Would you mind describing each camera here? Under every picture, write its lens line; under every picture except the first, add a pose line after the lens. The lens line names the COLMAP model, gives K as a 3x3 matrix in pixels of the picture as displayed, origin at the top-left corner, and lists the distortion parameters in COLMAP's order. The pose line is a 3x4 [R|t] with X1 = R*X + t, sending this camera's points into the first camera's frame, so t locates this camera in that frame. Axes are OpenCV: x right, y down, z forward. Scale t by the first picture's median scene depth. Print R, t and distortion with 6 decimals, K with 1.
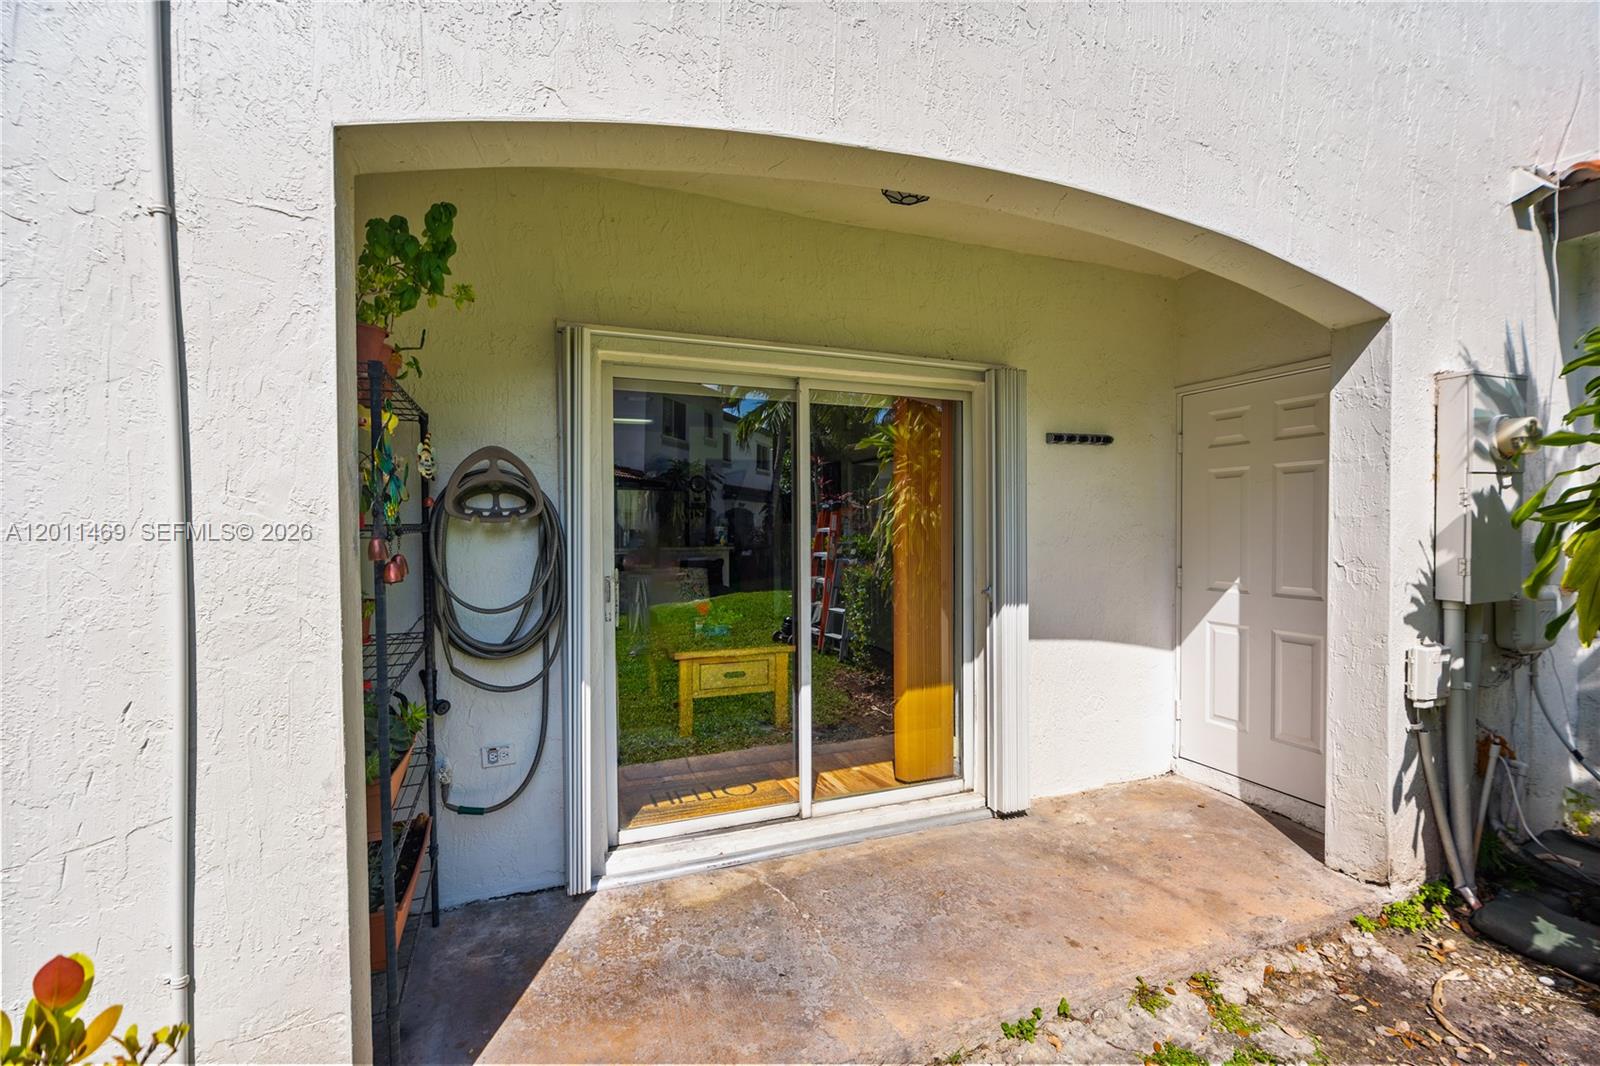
lens RADIAL K [[706.1, 0, 778.9], [0, 706.1, 536.3], [0, 0, 1]] dist [-0.008547, 0.000567]
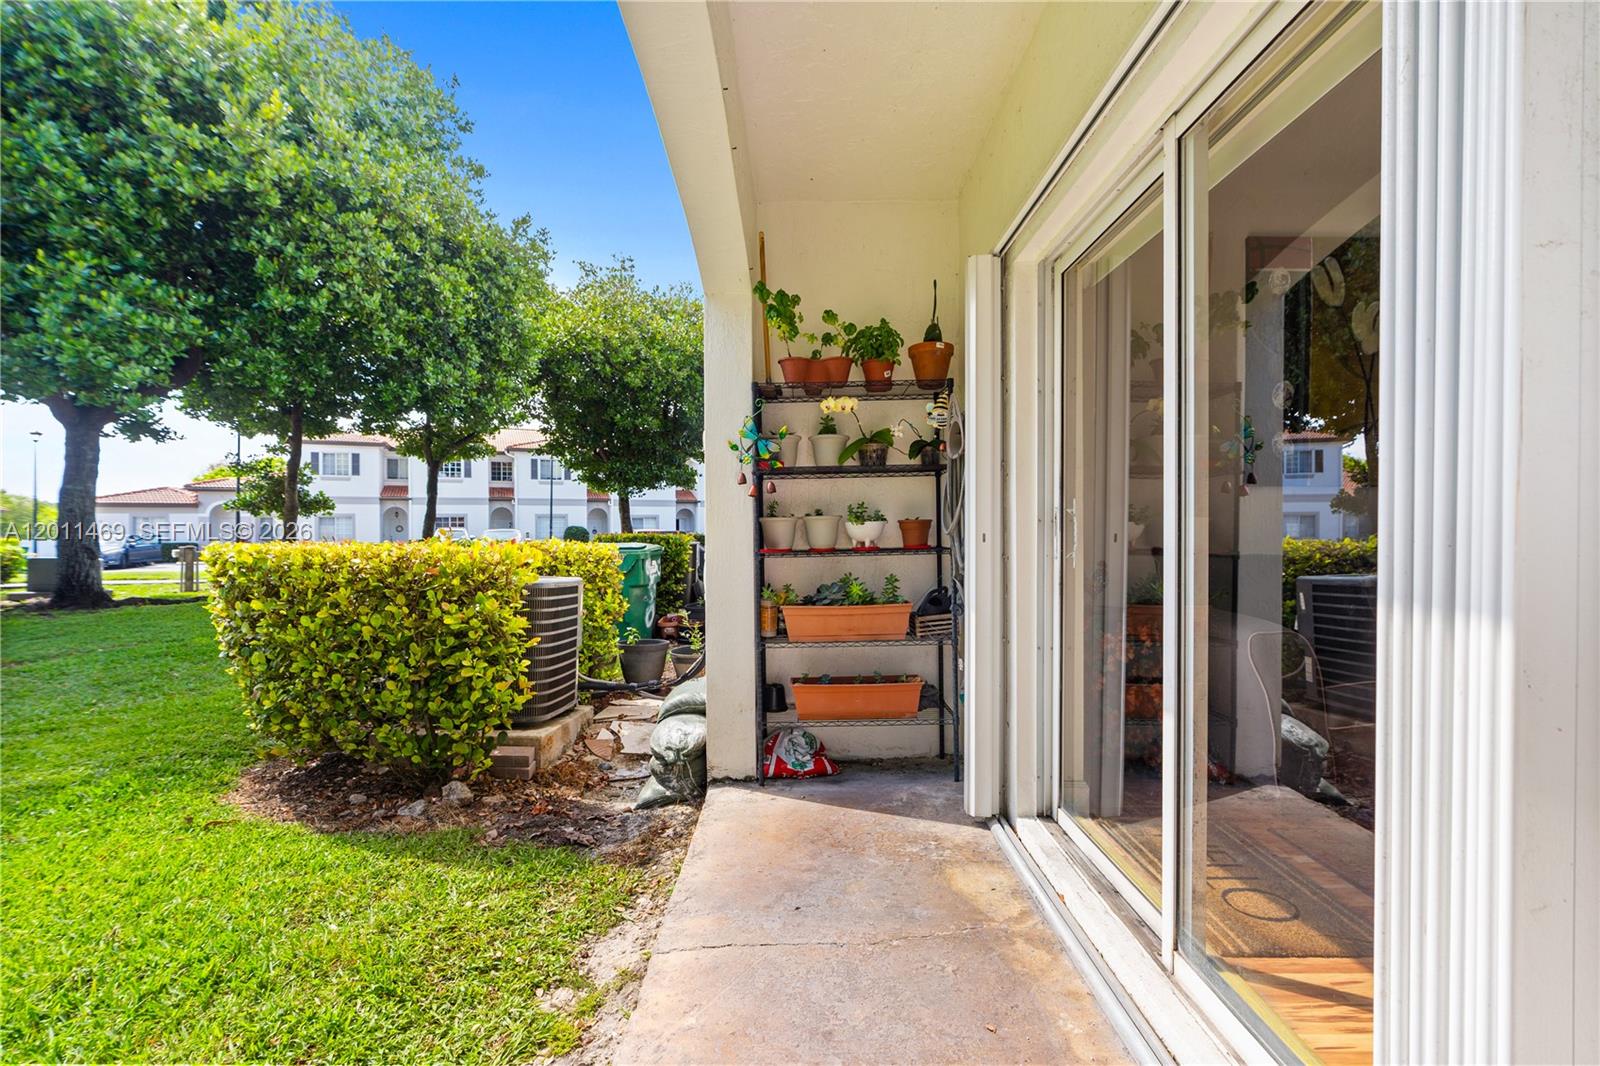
lens RADIAL K [[706.1, 0, 778.9], [0, 706.1, 536.3], [0, 0, 1]] dist [-0.008547, 0.000567]
pose [[-0.383092, 0.008366, -0.923672, 0.659077], [-0.006021, 0.999915, 0.011554, 0.096338], [0.923691, 0.009988, -0.383009, 1.016294]]
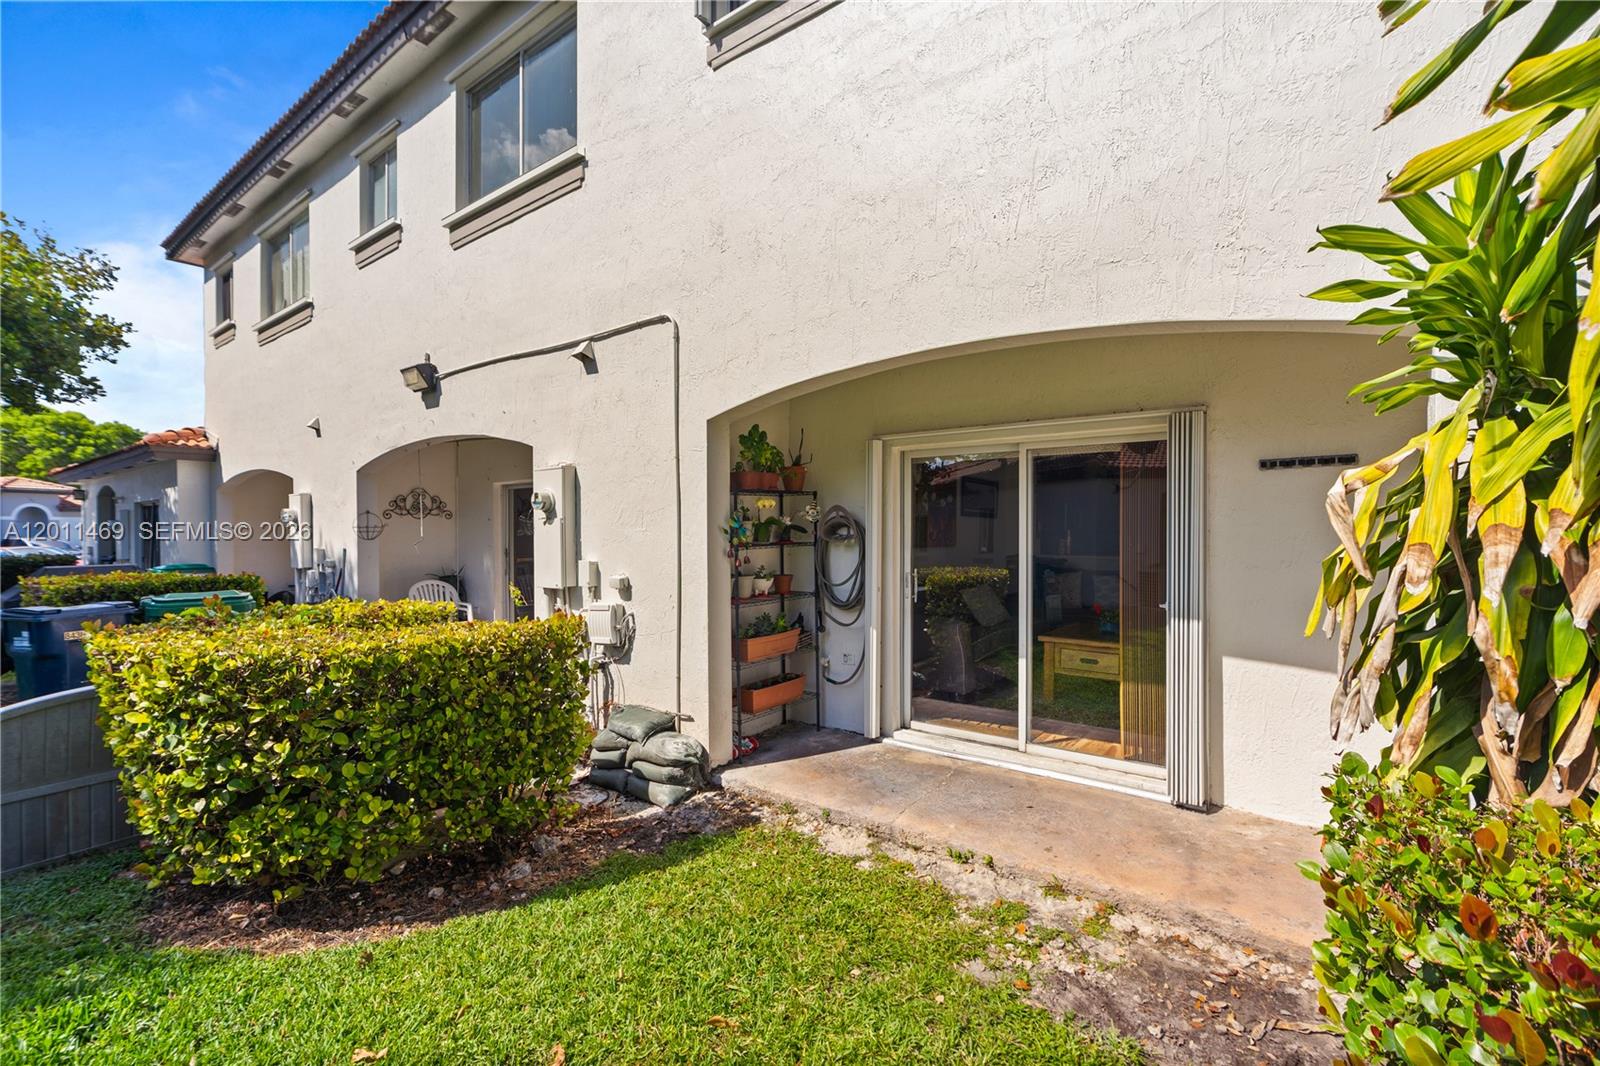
lens RADIAL K [[706.1, 0, 778.9], [0, 706.1, 536.3], [0, 0, 1]] dist [-0.008547, 0.000567]
pose [[0.495597, 0.013233, -0.868452, 1.116932], [-0.009025, 0.999908, 0.010085, -0.048205], [0.868505, 0.002839, 0.495671, -0.140624]]
